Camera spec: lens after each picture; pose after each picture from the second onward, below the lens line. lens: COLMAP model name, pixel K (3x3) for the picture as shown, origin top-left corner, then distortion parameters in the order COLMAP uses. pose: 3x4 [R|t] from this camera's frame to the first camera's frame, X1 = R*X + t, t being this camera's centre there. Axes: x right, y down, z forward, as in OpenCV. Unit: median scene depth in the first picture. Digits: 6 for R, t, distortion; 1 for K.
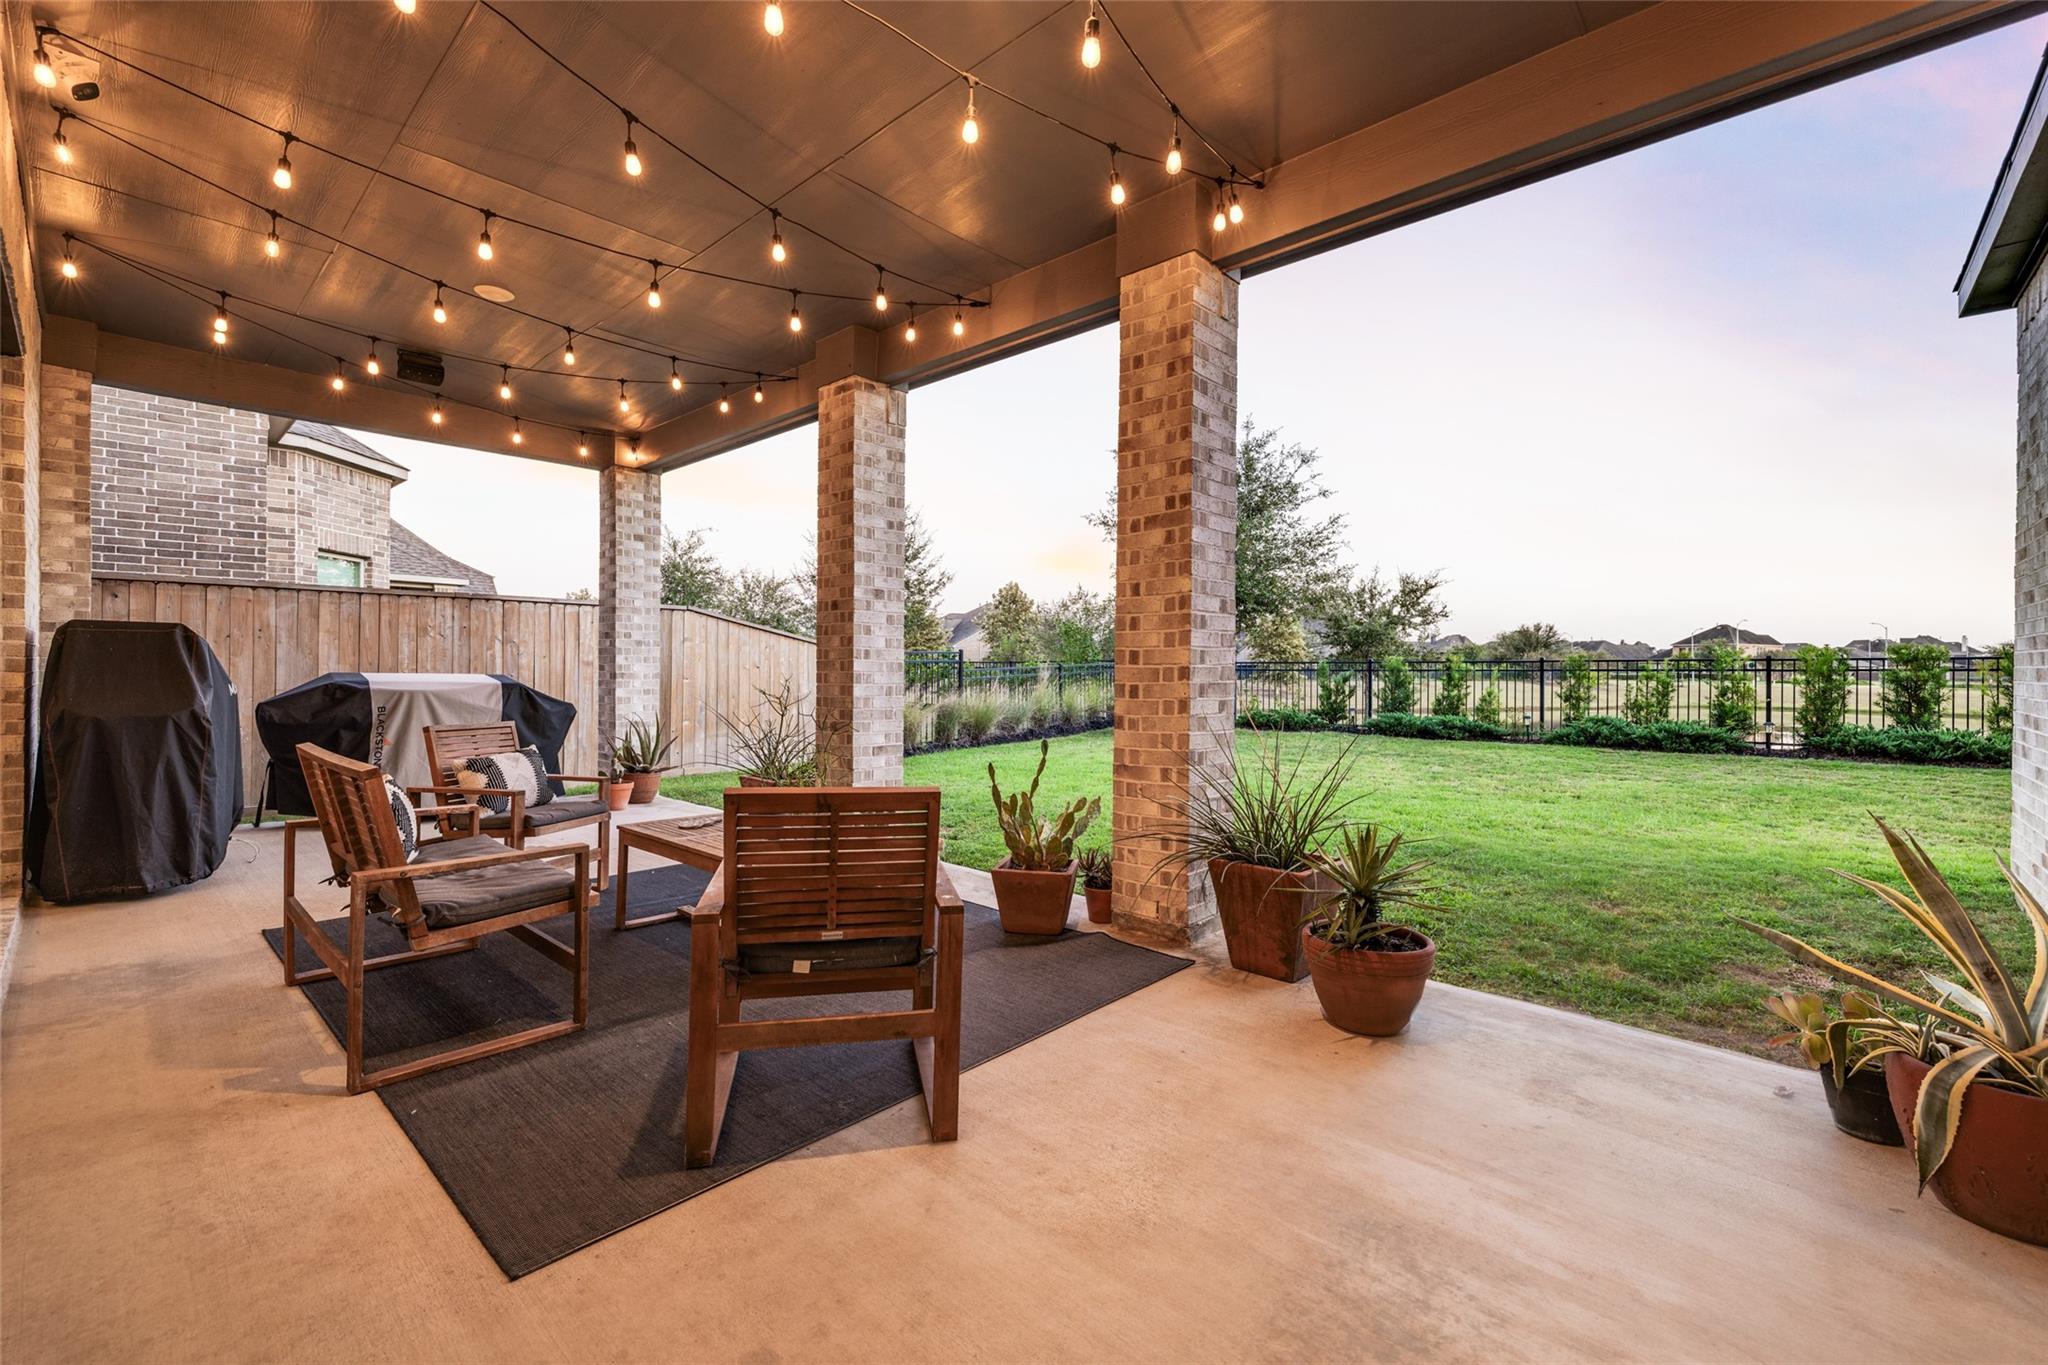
lens RADIAL K [[856.7, 0, 1033.7], [0, 856.7, 673.3], [0, 0, 1]] dist [0.000533, -0.000062]
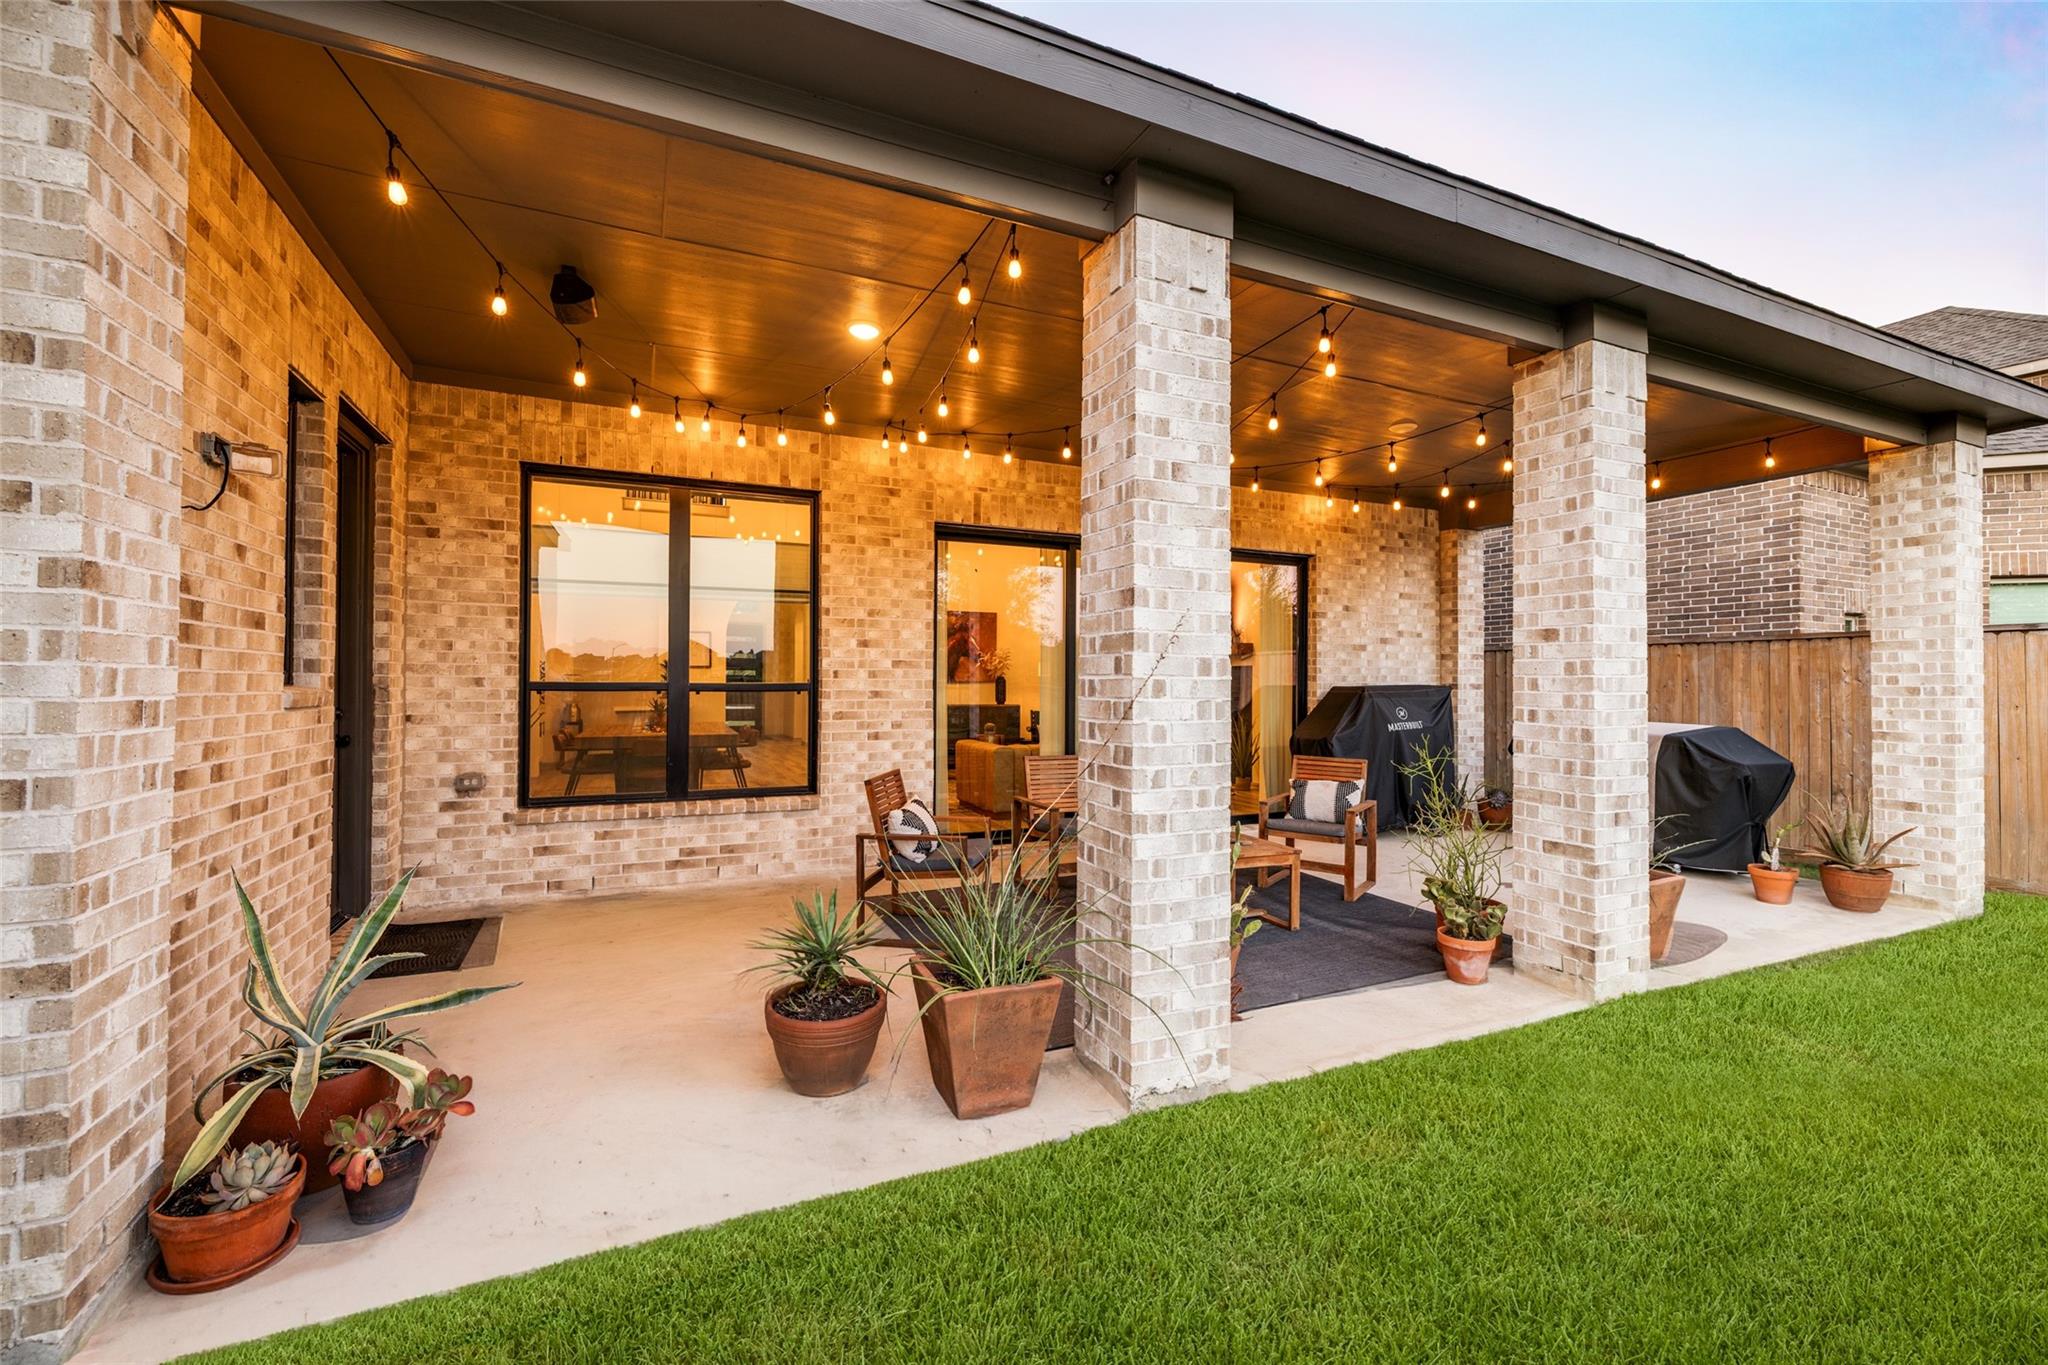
lens RADIAL K [[856.7, 0, 1033.0], [0, 856.7, 671.3], [0, 0, 1]] dist [0.000533, -0.000062]
pose [[-0.394554, -0.020784, -0.918638, 0.474675], [-0.013890, 0.999765, -0.016654, -0.029852], [0.918768, 0.006189, -0.394750, 0.619665]]
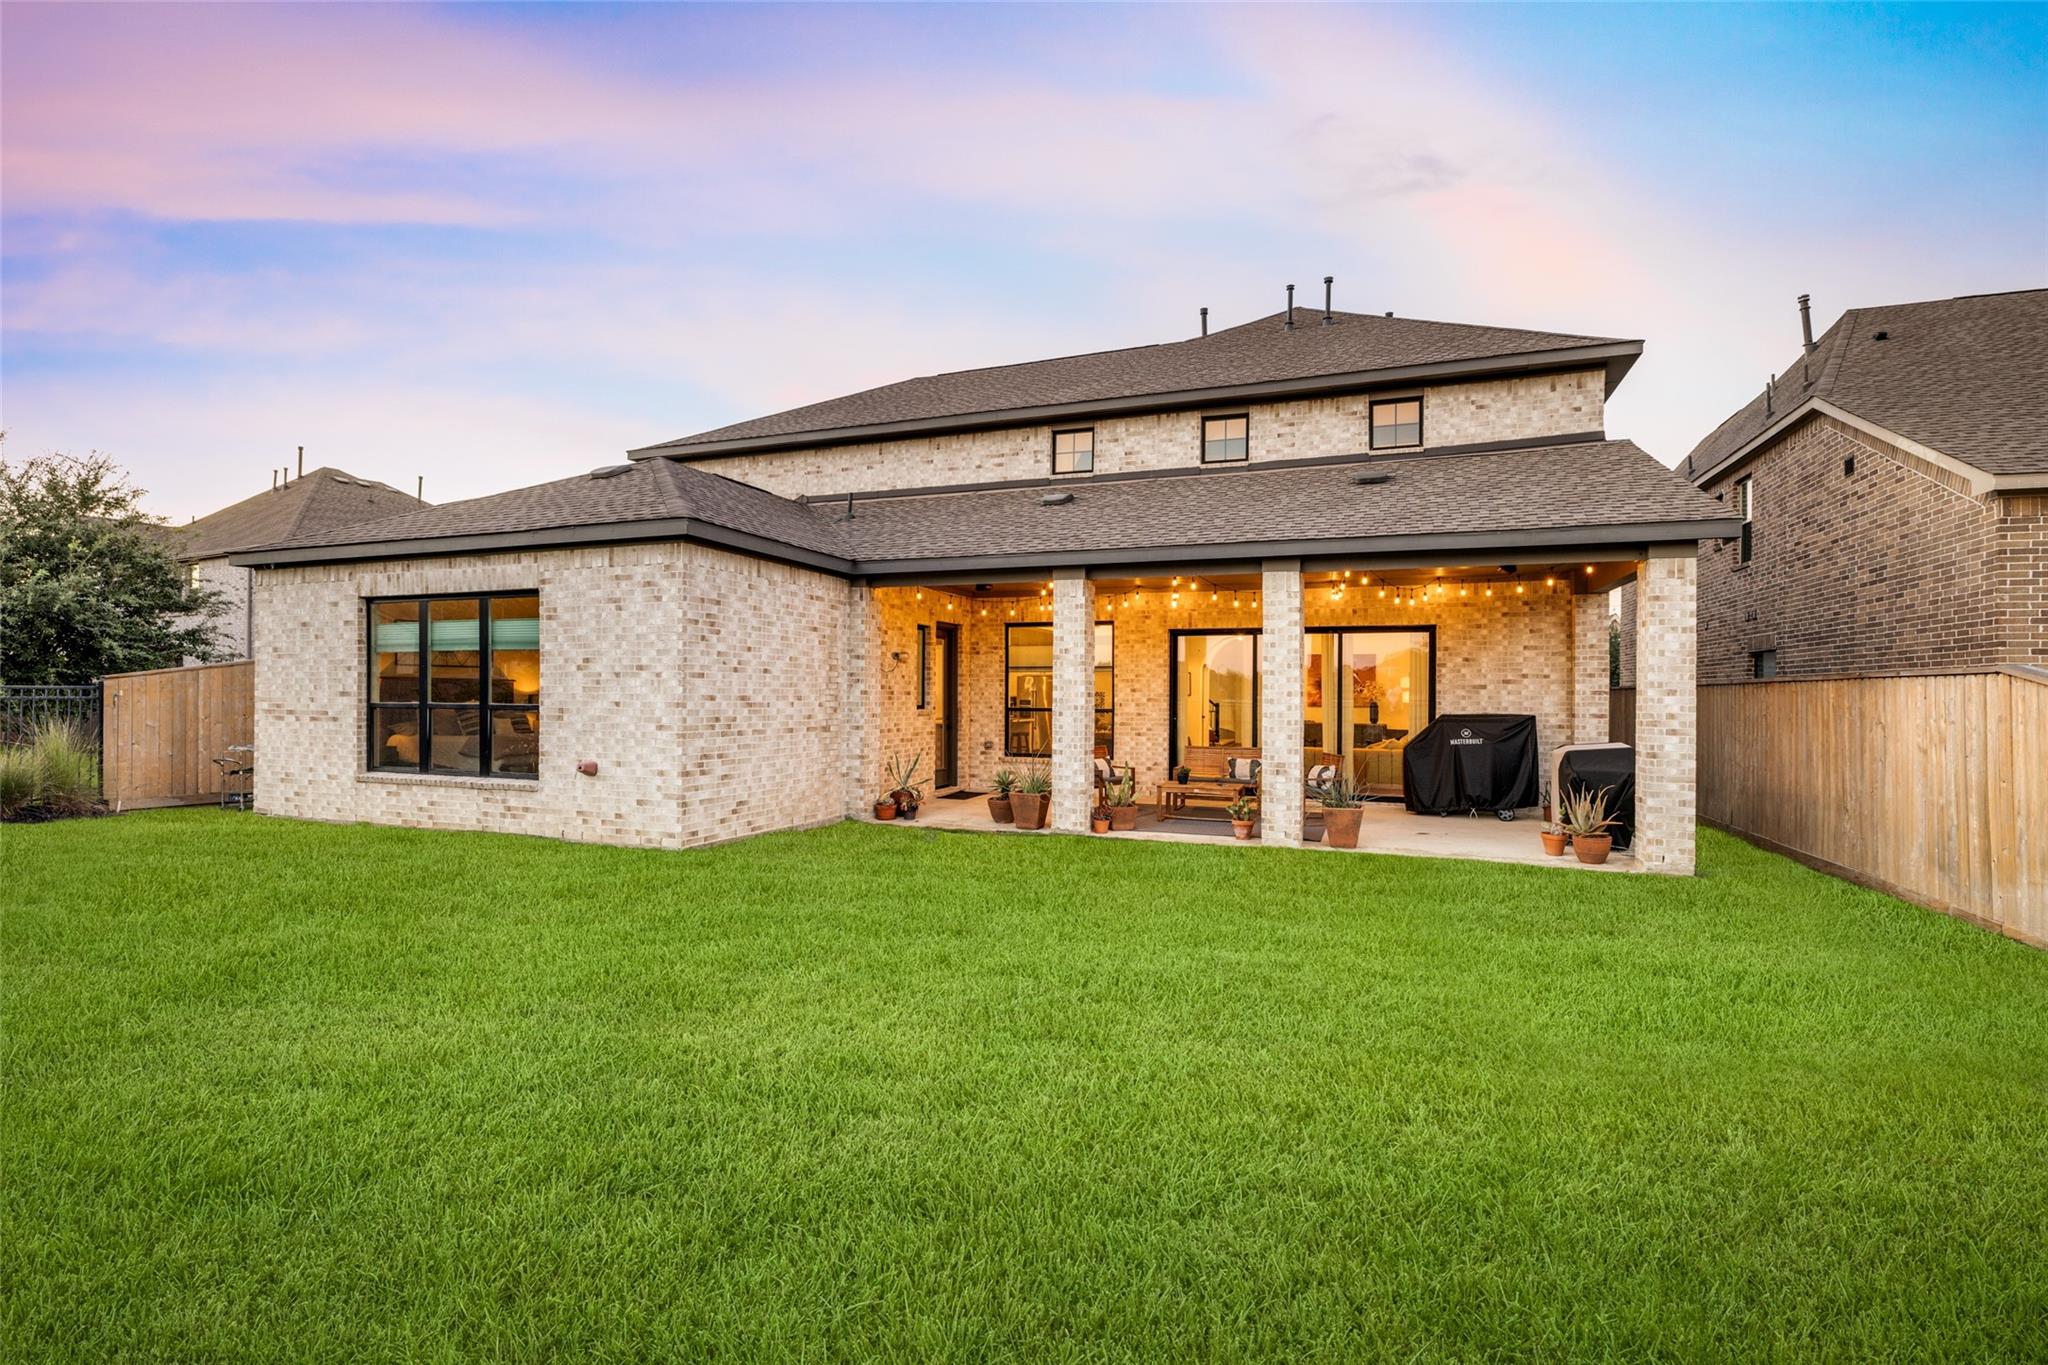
lens RADIAL K [[936.5, 0, 1022.7], [0, 936.5, 688.2], [0, 0, 1]] dist [-0.000608, 0.000026]
pose [[-0.933038, -0.015770, -0.359432, 0.575433], [-0.016256, 0.999866, -0.001670, -0.047374], [0.359411, 0.004284, -0.933170, 1.220747]]
